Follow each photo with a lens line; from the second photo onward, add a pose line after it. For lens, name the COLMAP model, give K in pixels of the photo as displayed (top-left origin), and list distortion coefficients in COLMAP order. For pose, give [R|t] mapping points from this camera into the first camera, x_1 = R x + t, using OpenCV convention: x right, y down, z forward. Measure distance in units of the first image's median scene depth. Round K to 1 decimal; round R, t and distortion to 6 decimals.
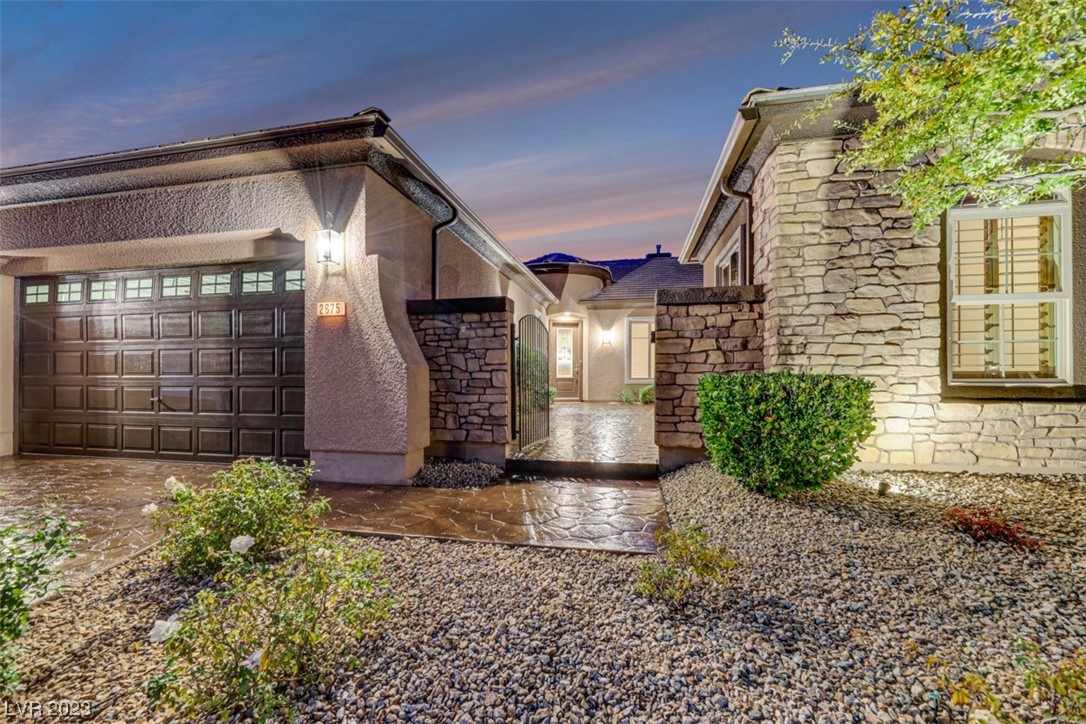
lens RADIAL K [[458.3, 0, 531.1], [0, 458.3, 377.0], [0, 0, 1]] dist [0.002021, -0.001465]
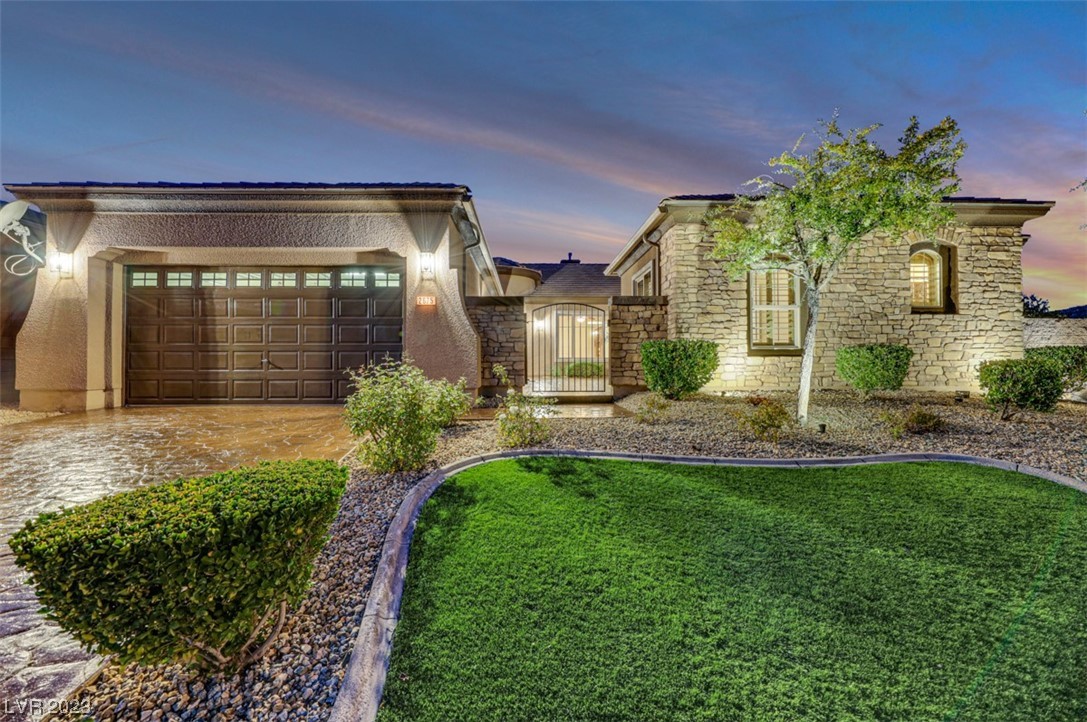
lens RADIAL K [[458.7, 0, 535.6], [0, 458.7, 361.8], [0, 0, 1]] dist [0.002021, -0.001465]
pose [[0.971032, 0.003329, 0.238924, -0.432509], [0.001402, 0.999806, -0.019631, 0.096490], [-0.238943, 0.019398, 0.970840, -0.637577]]
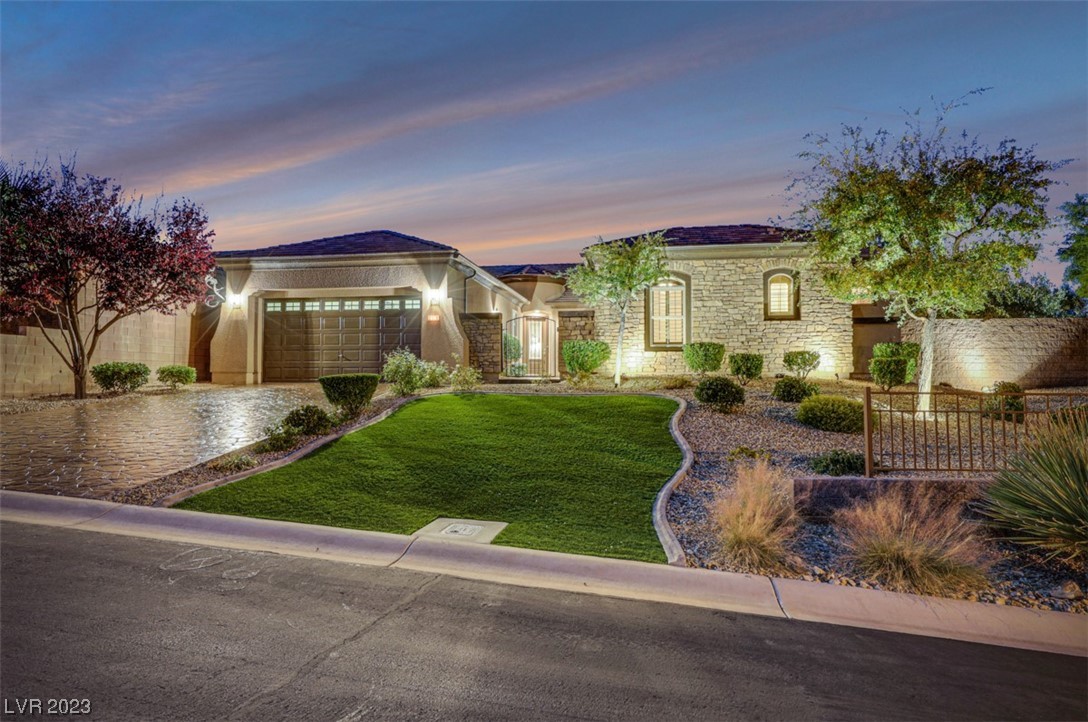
lens RADIAL K [[661.3, 0, 540.4], [0, 661.3, 357.8], [0, 0, 1]] dist [0.006521, -0.003822]
pose [[0.998695, 0.005855, 0.050729, -0.014377], [-0.003476, 0.998895, -0.046867, 0.248958], [-0.050947, 0.046630, 0.997612, -2.721648]]
